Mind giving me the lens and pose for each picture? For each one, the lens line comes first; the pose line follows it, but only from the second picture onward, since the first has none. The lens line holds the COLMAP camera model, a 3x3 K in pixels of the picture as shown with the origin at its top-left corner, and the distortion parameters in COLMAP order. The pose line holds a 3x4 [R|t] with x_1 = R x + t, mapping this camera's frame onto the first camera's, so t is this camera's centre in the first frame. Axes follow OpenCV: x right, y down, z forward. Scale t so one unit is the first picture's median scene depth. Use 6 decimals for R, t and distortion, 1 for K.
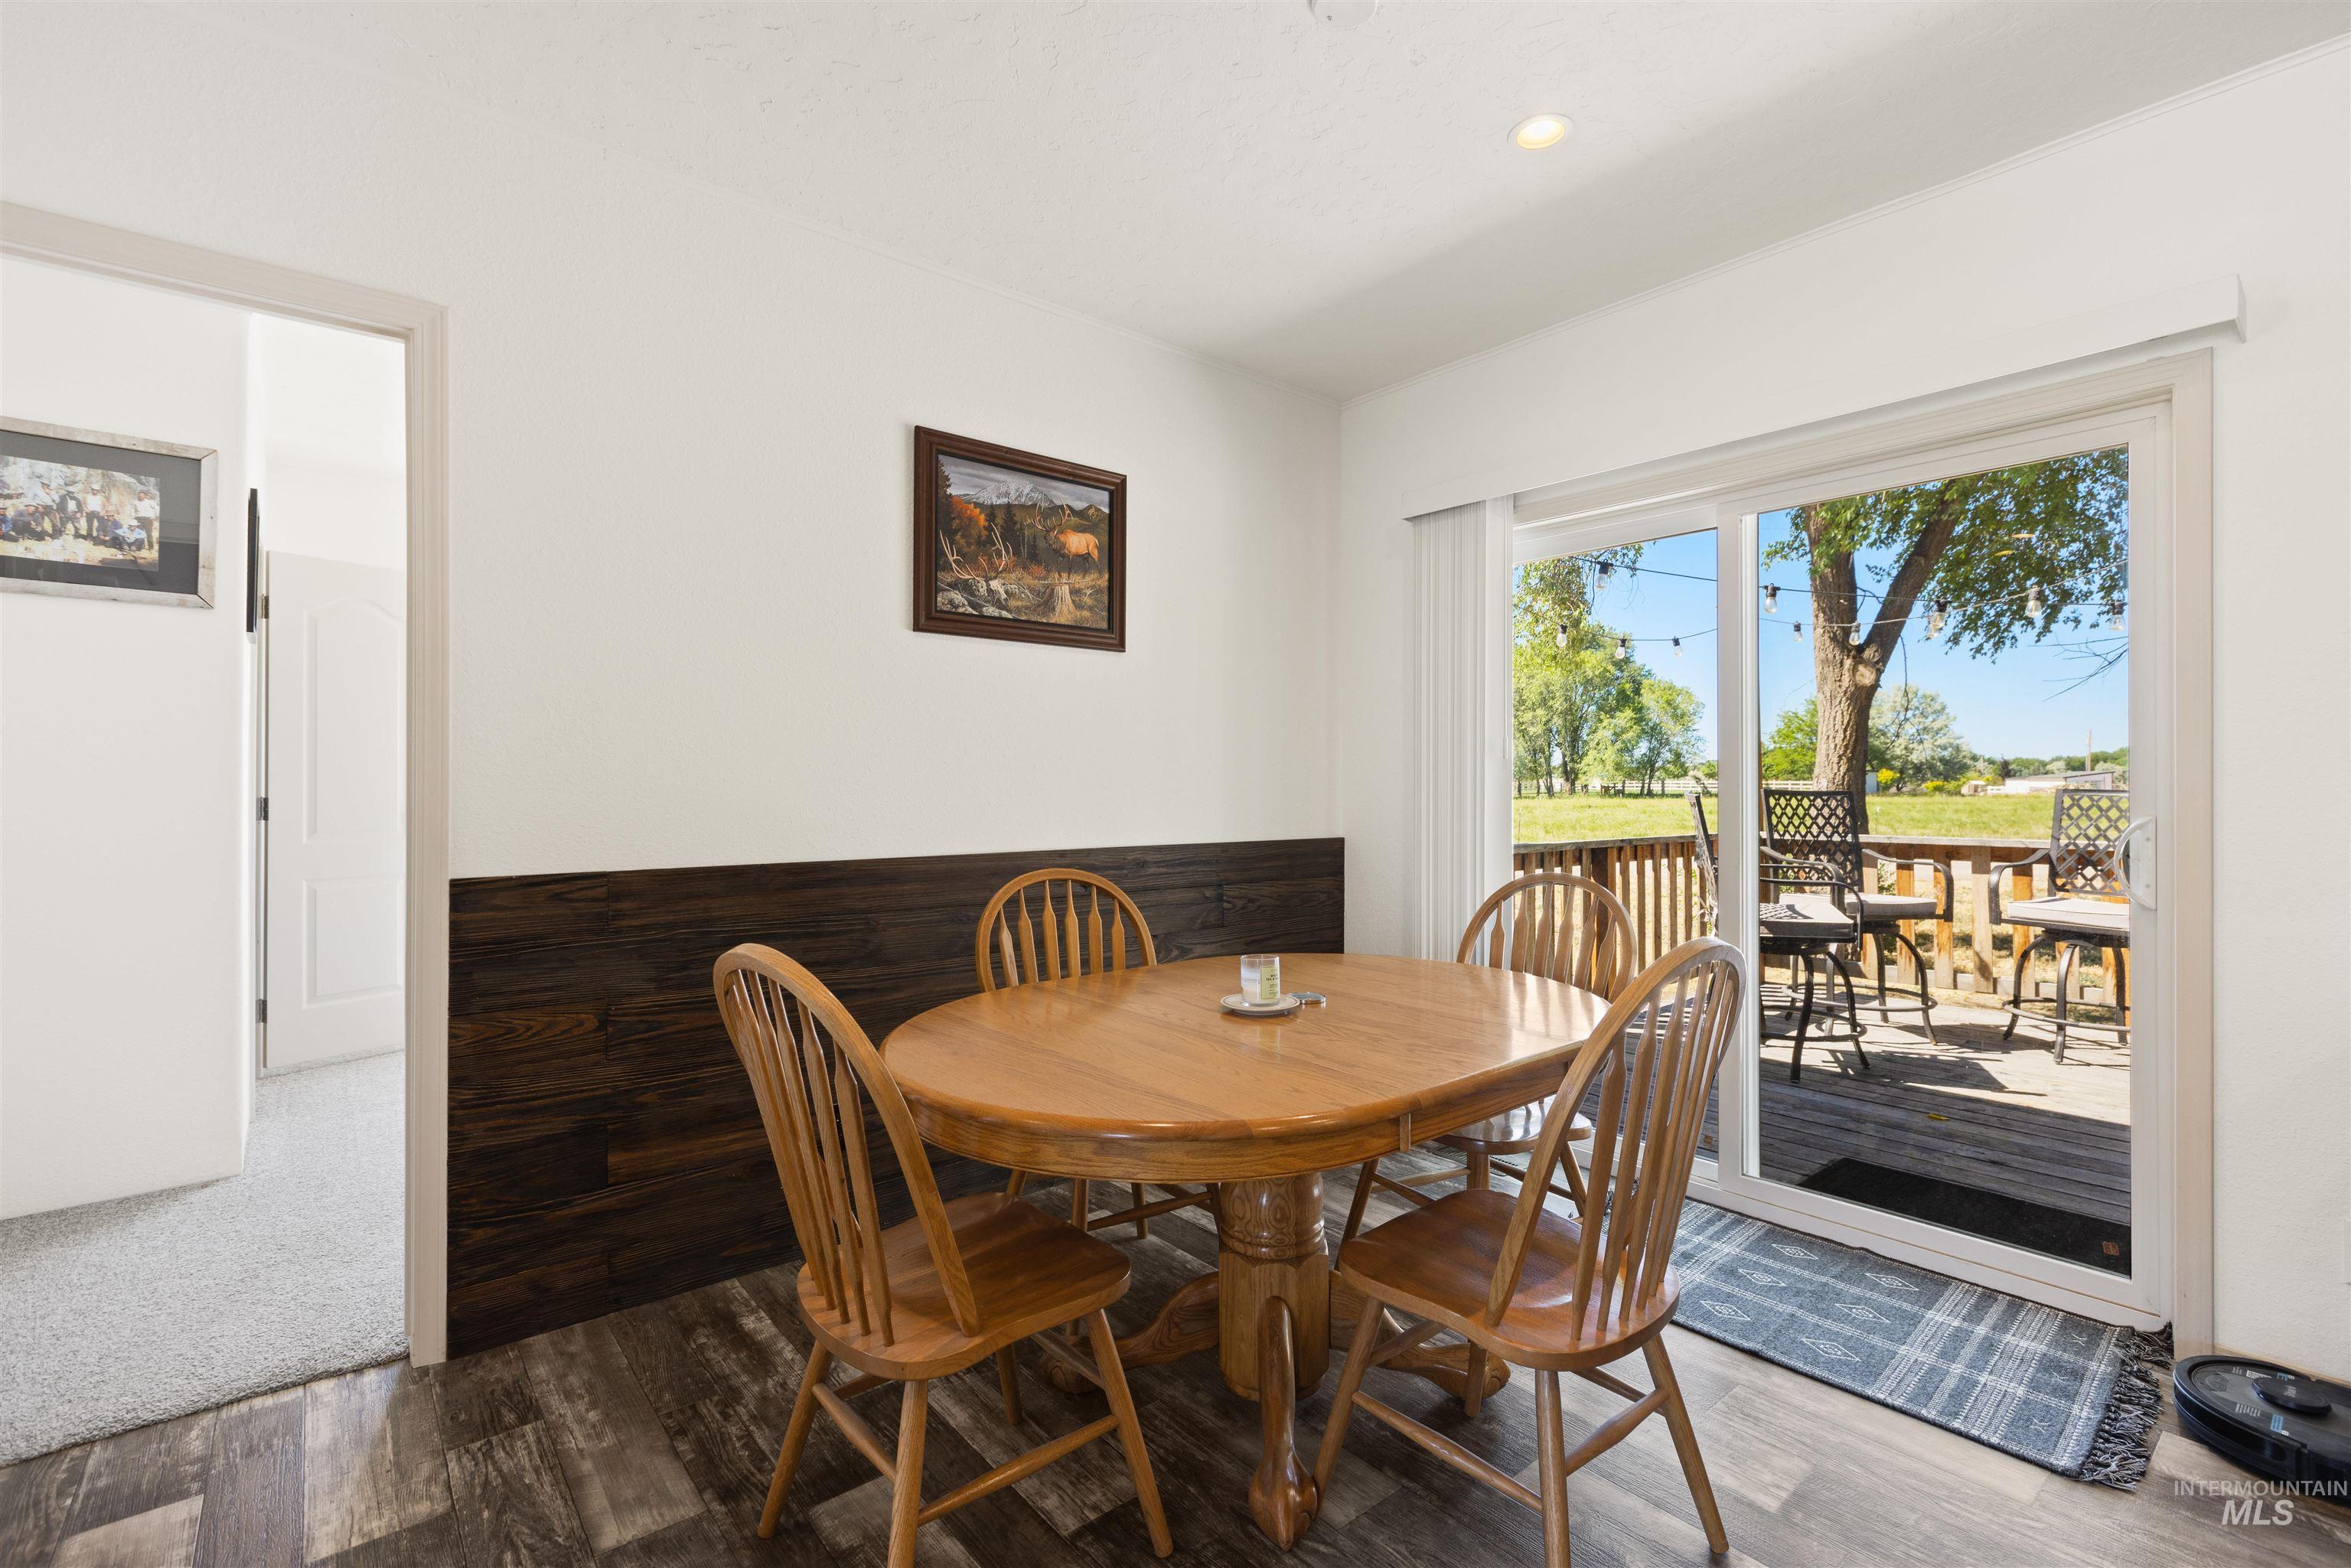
lens RADIAL K [[1061.7, 0, 1201.2], [0, 1061.7, 786.1], [0, 0, 1]] dist [-0.016888, 0.000569]
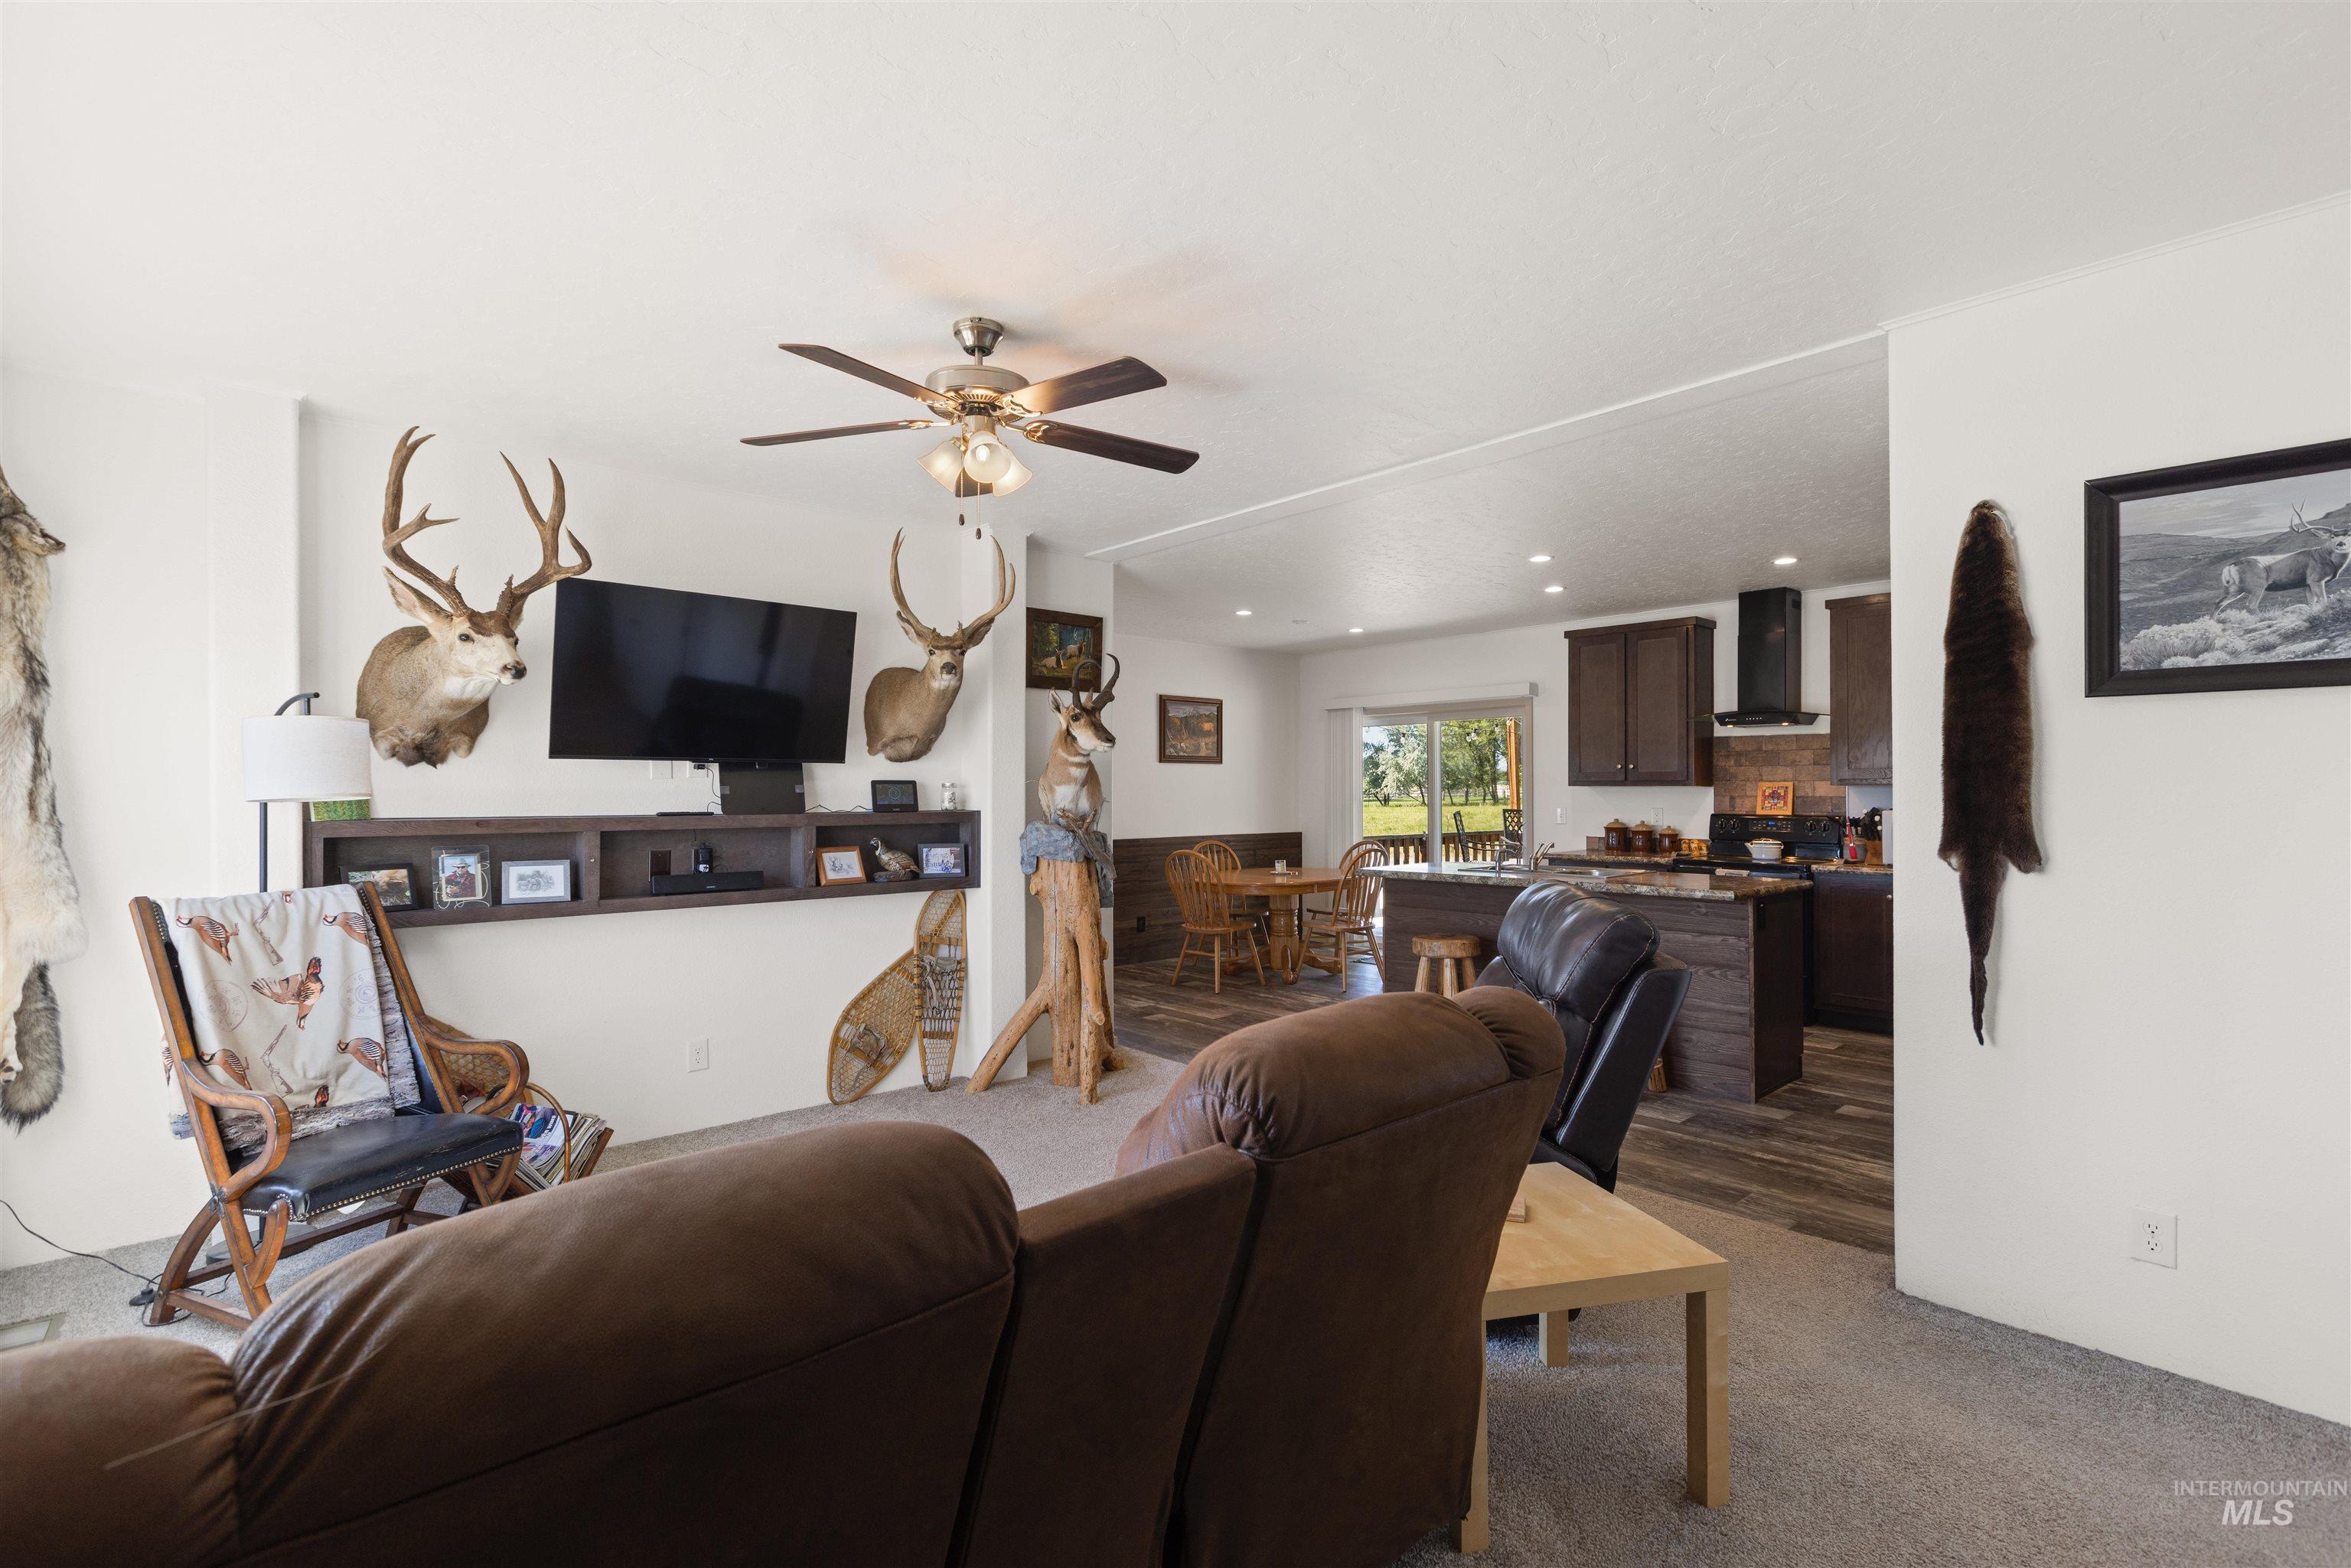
lens RADIAL K [[1061.7, 0, 1201.2], [0, 1061.7, 786.1], [0, 0, 1]] dist [-0.016888, 0.000569]
pose [[0.999205, -0.003495, 0.039707, -0.254480], [0.003734, 0.999975, -0.005962, -0.057536], [-0.039685, 0.006105, 0.999194, -1.880217]]
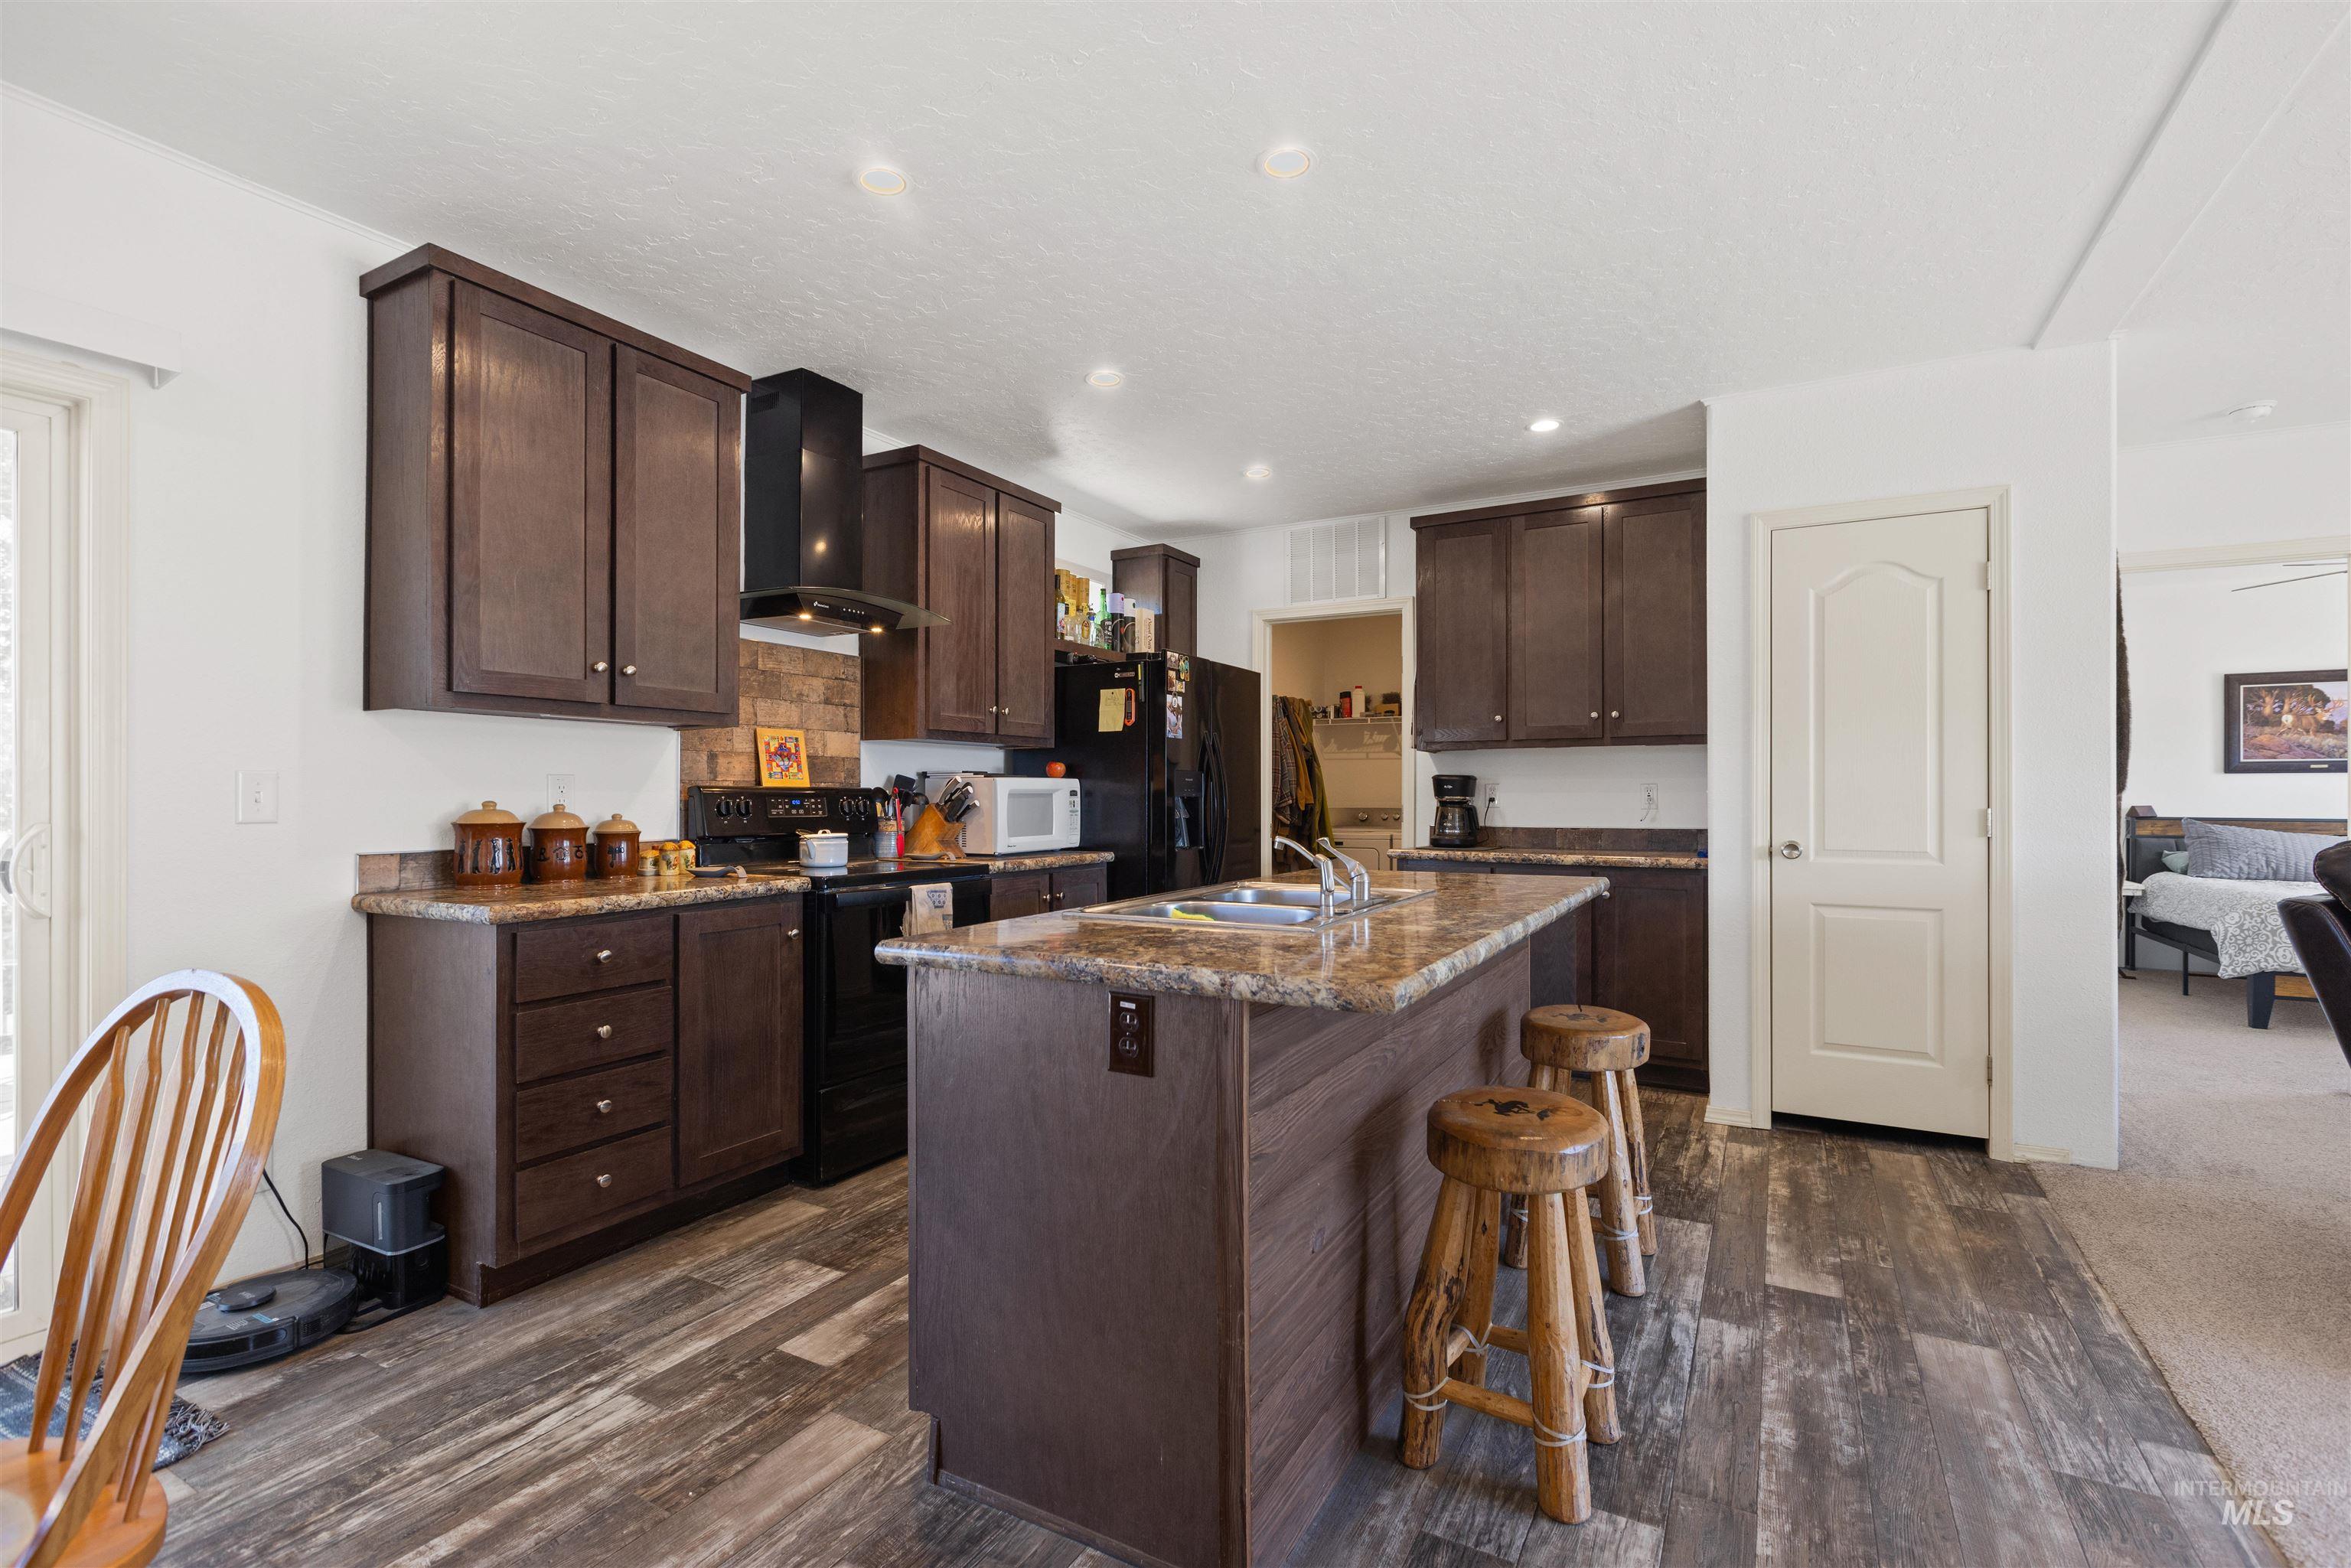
lens RADIAL K [[1068.6, 0, 1192.3], [0, 1068.6, 791.7], [0, 0, 1]] dist [-0.002231, 0.000485]
pose [[-0.349941, -0.000384, 0.936772, -0.294655], [-0.000295, 1.000000, 0.000300, -0.001963], [-0.936772, -0.000172, -0.349941, 0.275713]]
